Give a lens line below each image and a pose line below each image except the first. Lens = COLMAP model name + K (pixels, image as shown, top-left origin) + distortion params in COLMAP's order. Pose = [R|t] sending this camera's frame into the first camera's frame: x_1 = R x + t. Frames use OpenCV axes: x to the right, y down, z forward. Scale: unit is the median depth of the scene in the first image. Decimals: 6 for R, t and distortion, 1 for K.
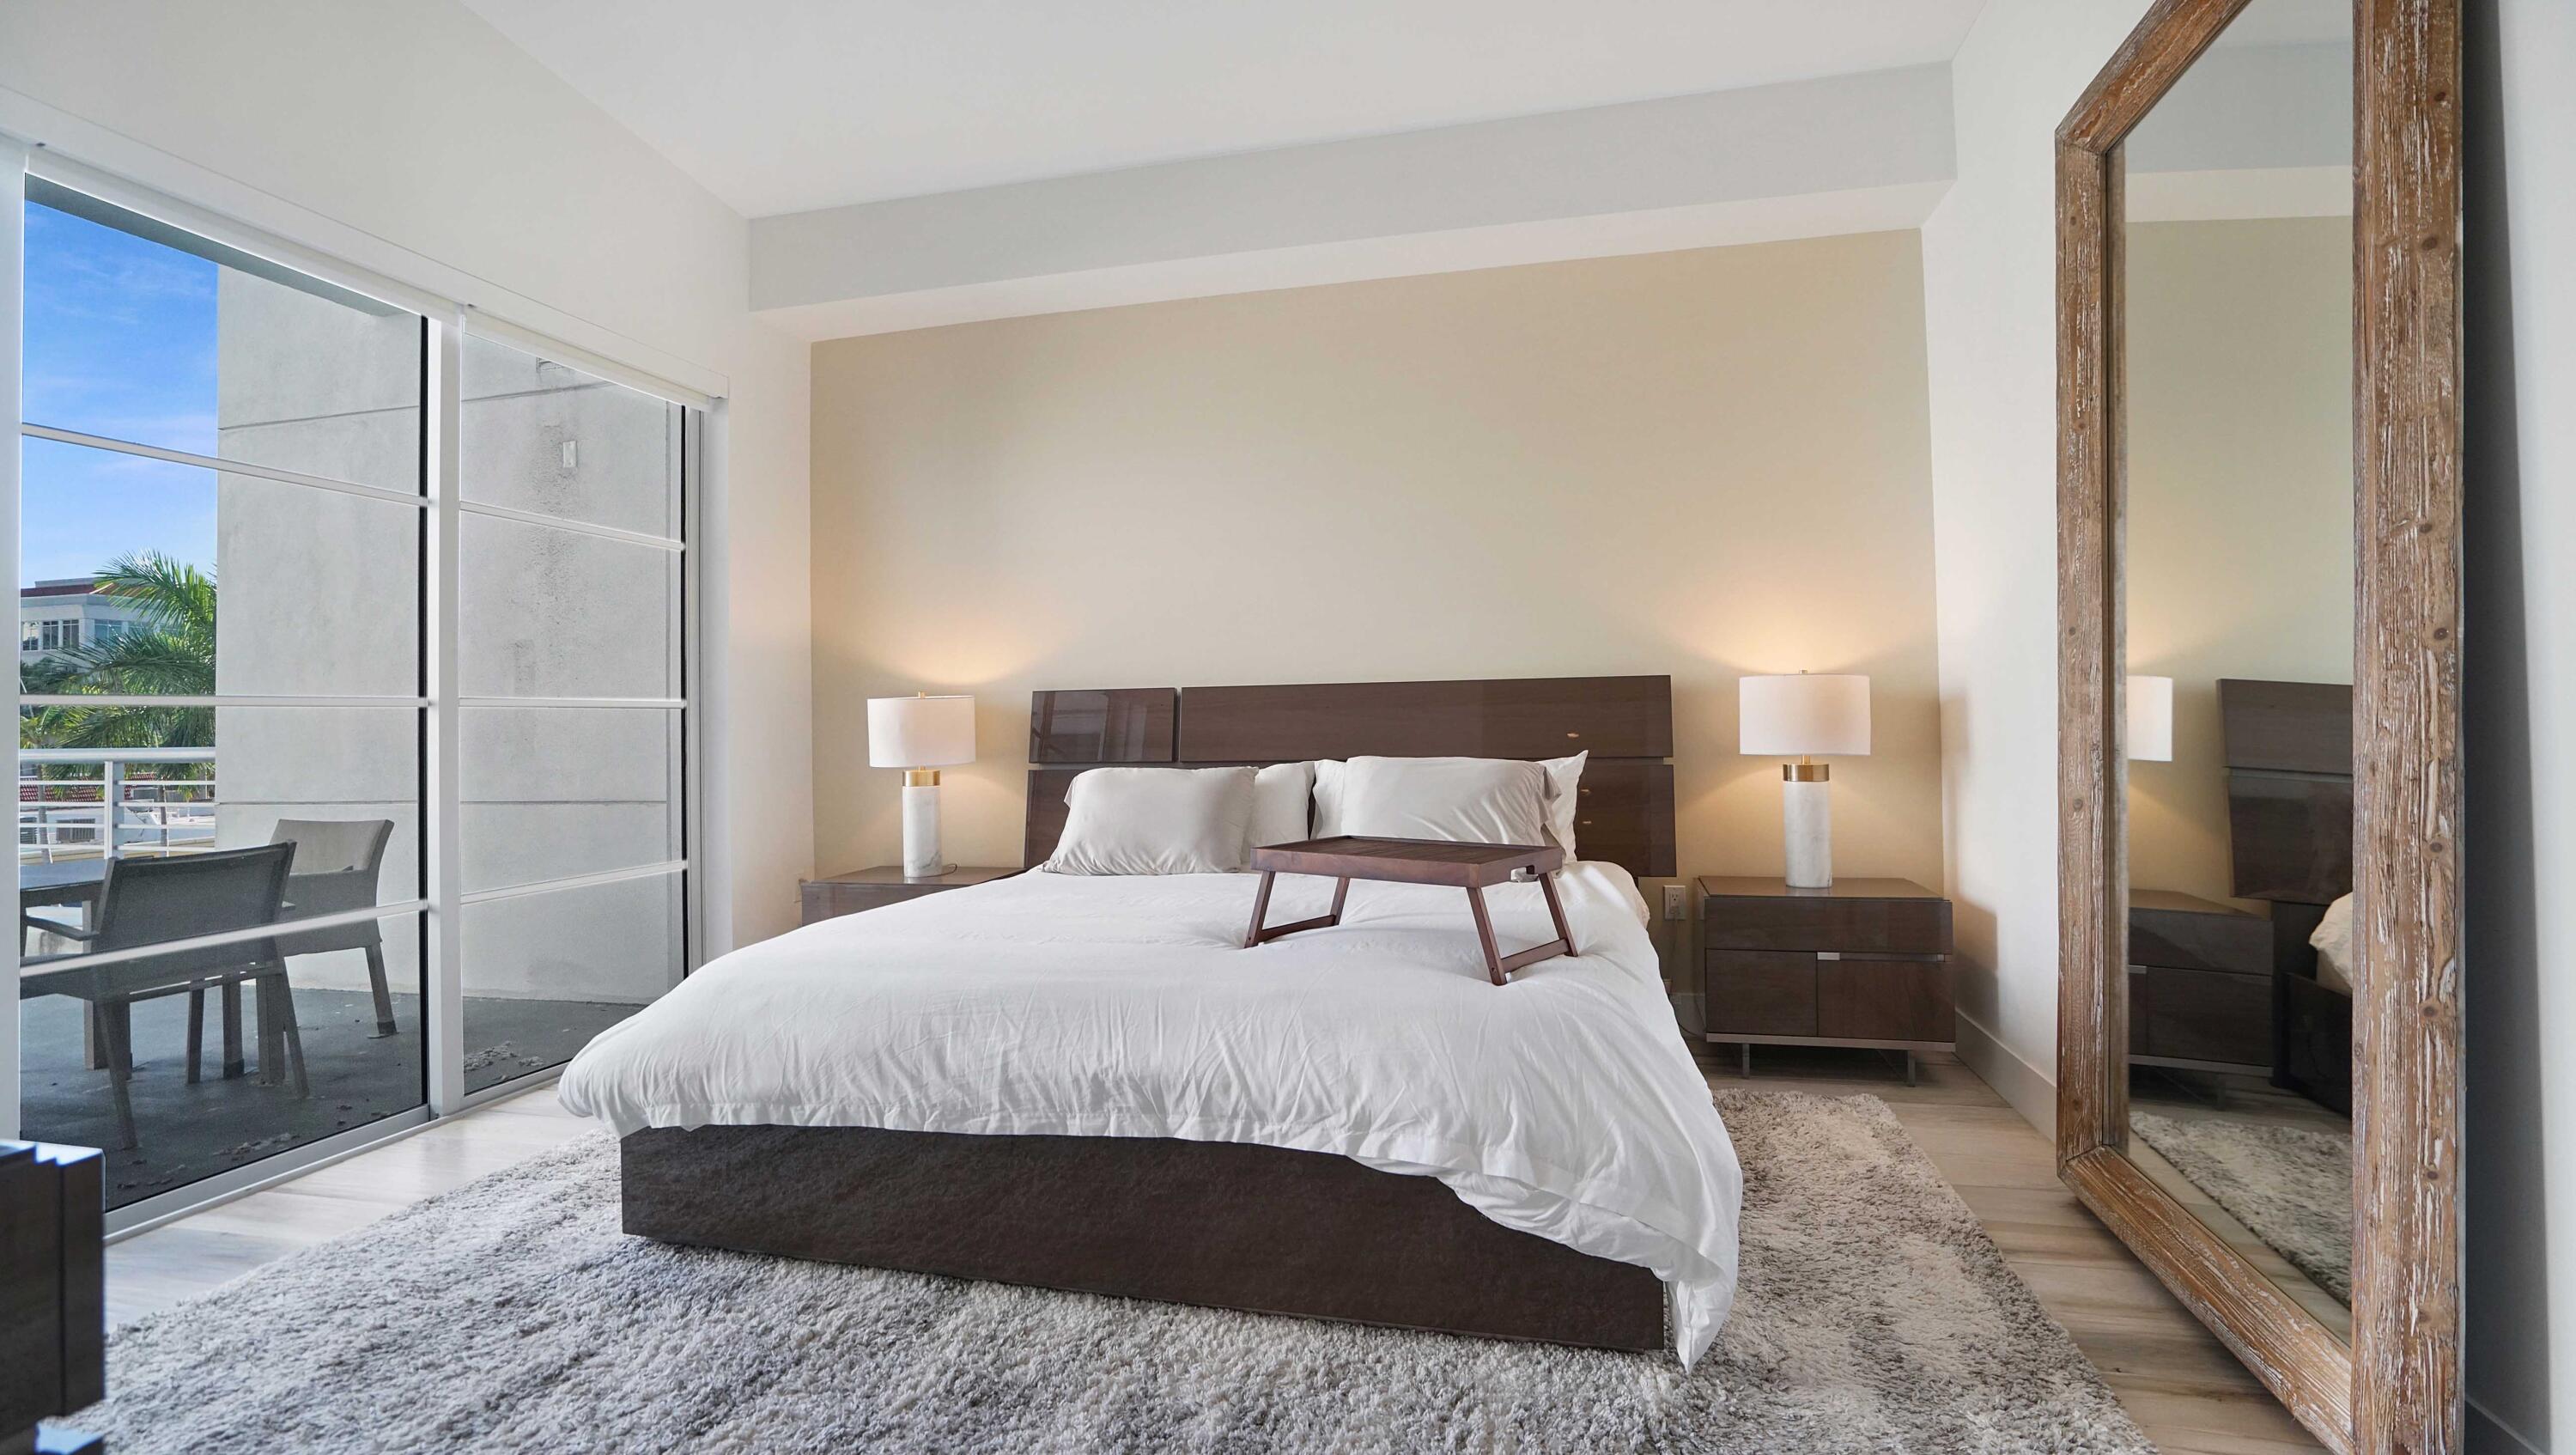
lens RADIAL K [[1221.3, 0, 1286.3], [0, 1221.3, 700.3], [0, 0, 1]] dist [-0.048147, 0.020417]
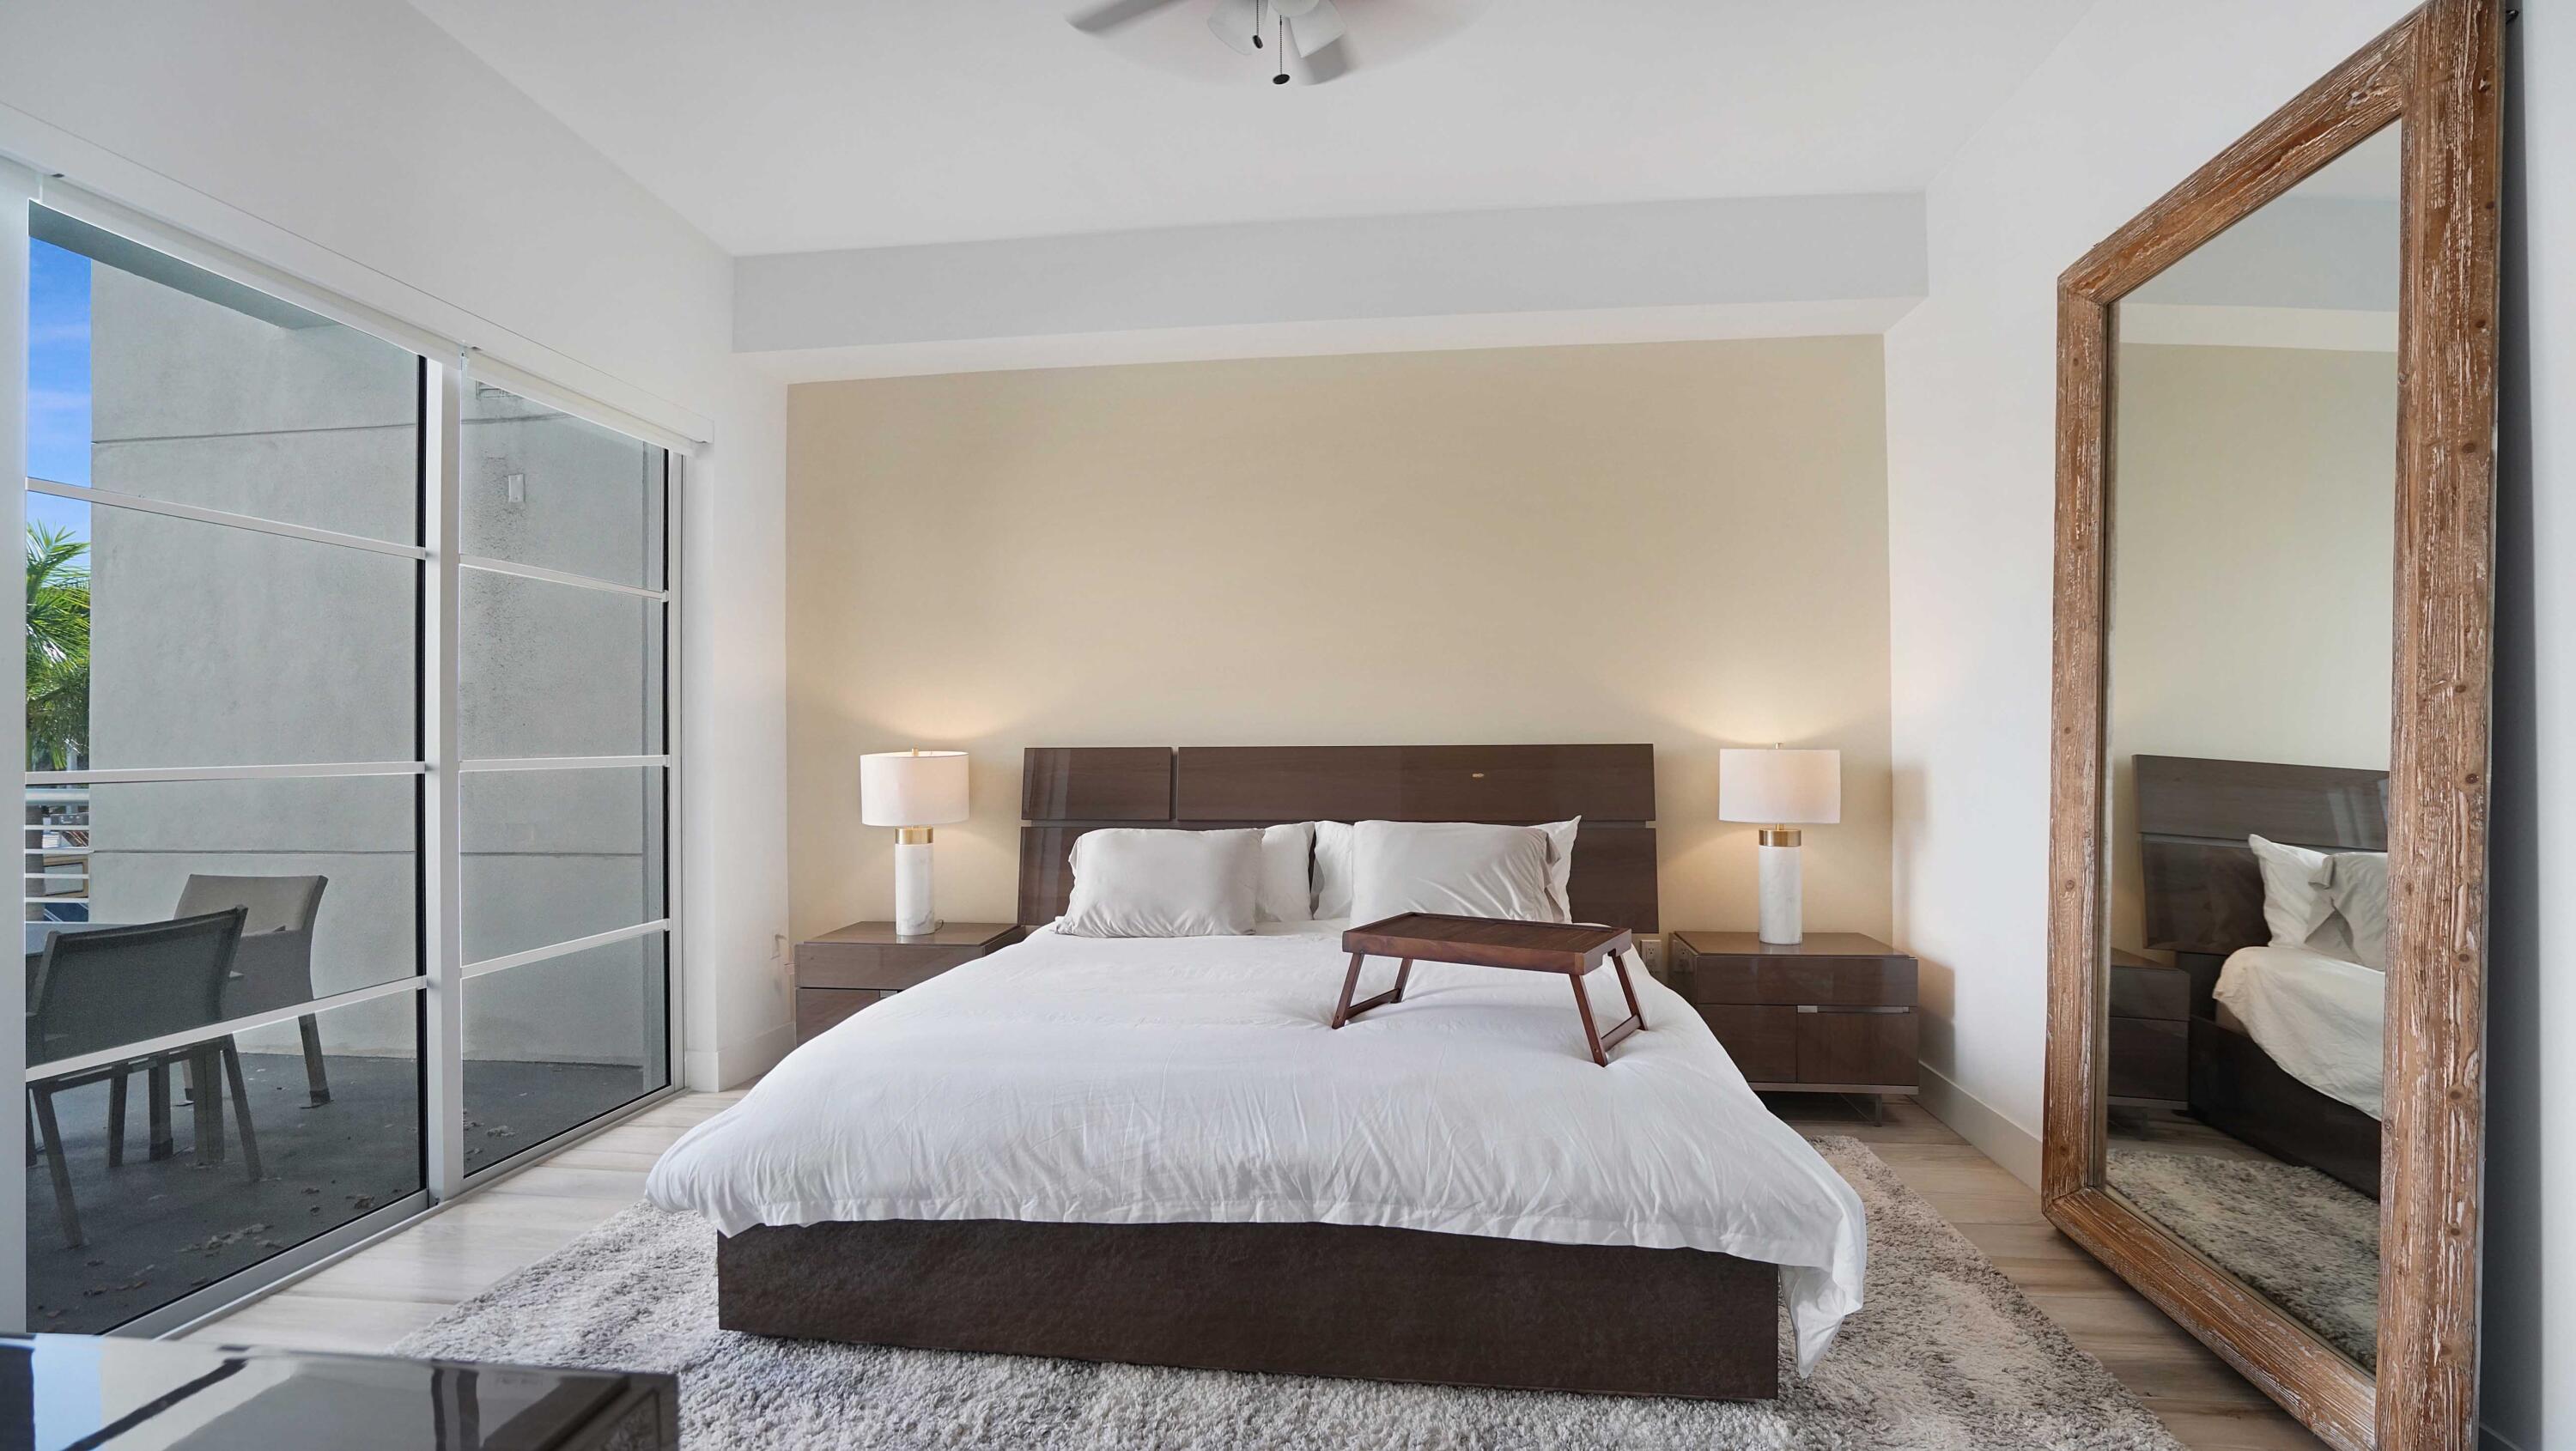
lens RADIAL K [[1212.0, 0, 1285.6], [0, 1212.0, 735.8], [0, 0, 1]] dist [-0.054230, 0.023138]
pose [[0.992823, 0.011319, 0.119055, -0.216689], [-0.012894, 0.999839, 0.012474, -0.061246], [-0.118895, -0.013919, 0.992809, -0.016023]]
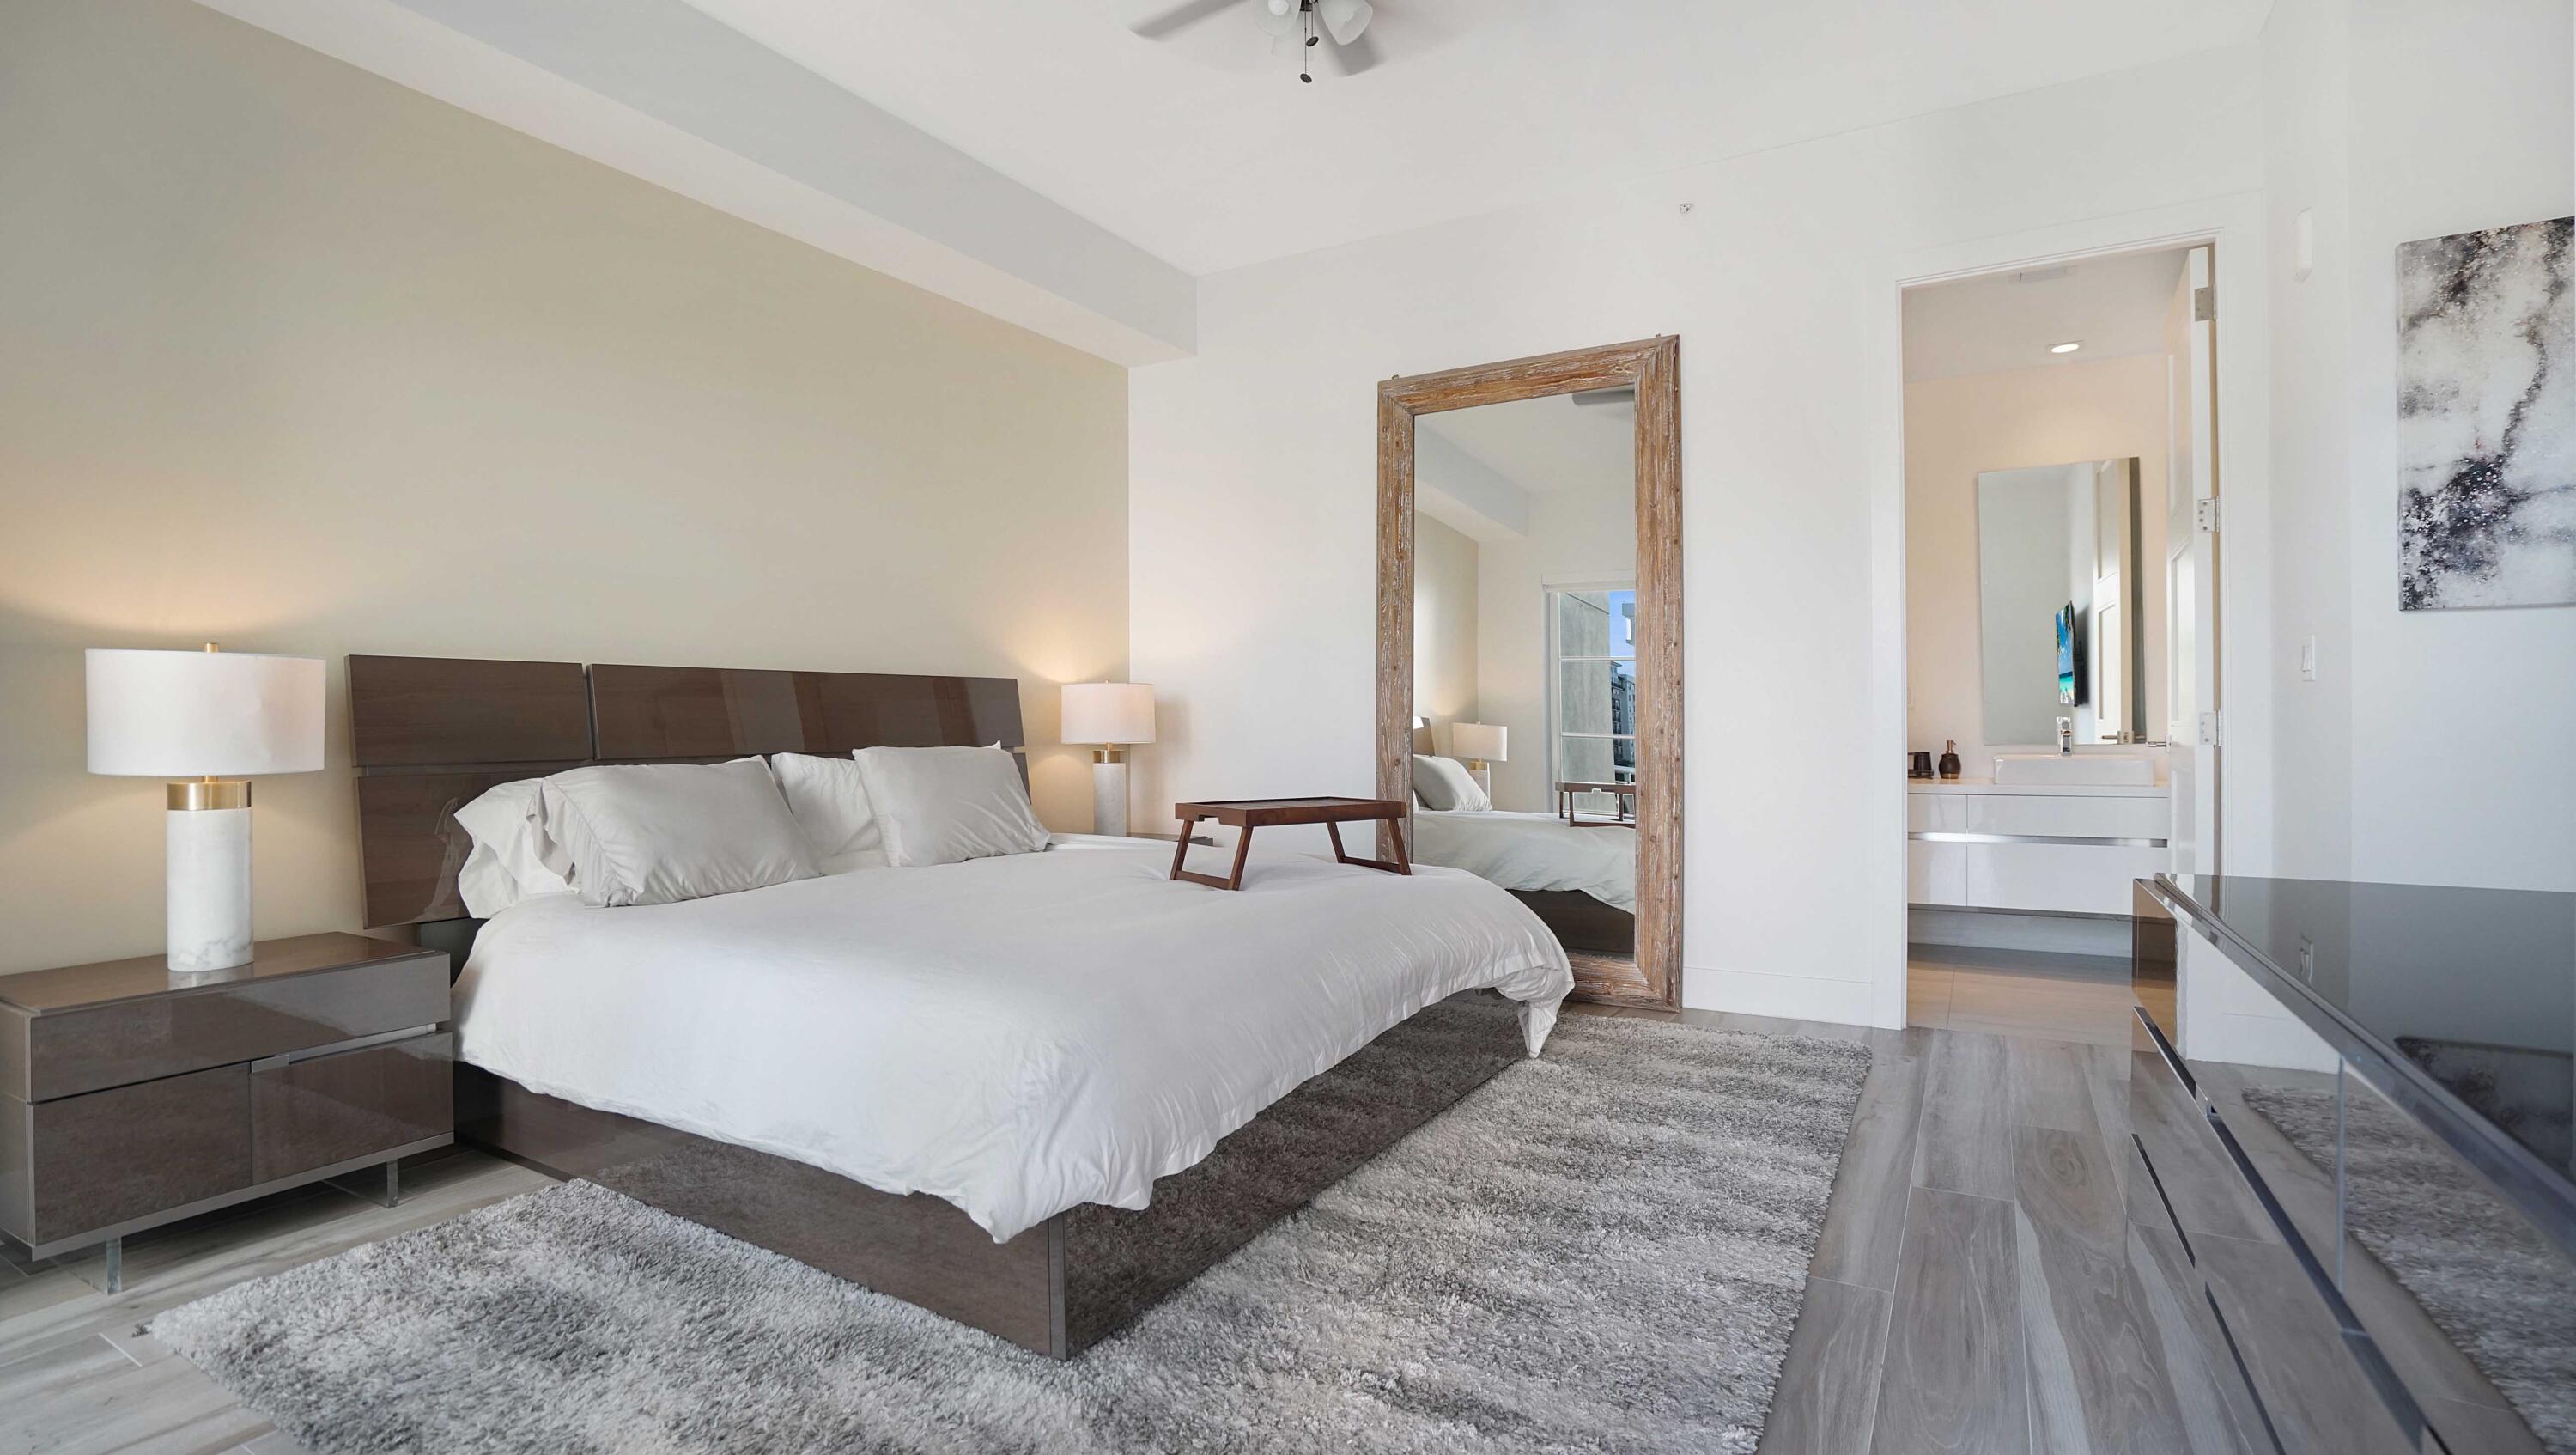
lens RADIAL K [[1195.3, 0, 1276.5], [0, 1195.3, 730.6], [0, 0, 1]] dist [-0.056156, 0.022670]
pose [[0.307159, 0.006249, 0.951638, -1.220399], [-0.011450, 0.999930, -0.002871, 0.053740], [-0.951589, -0.010014, 0.307210, 0.663199]]
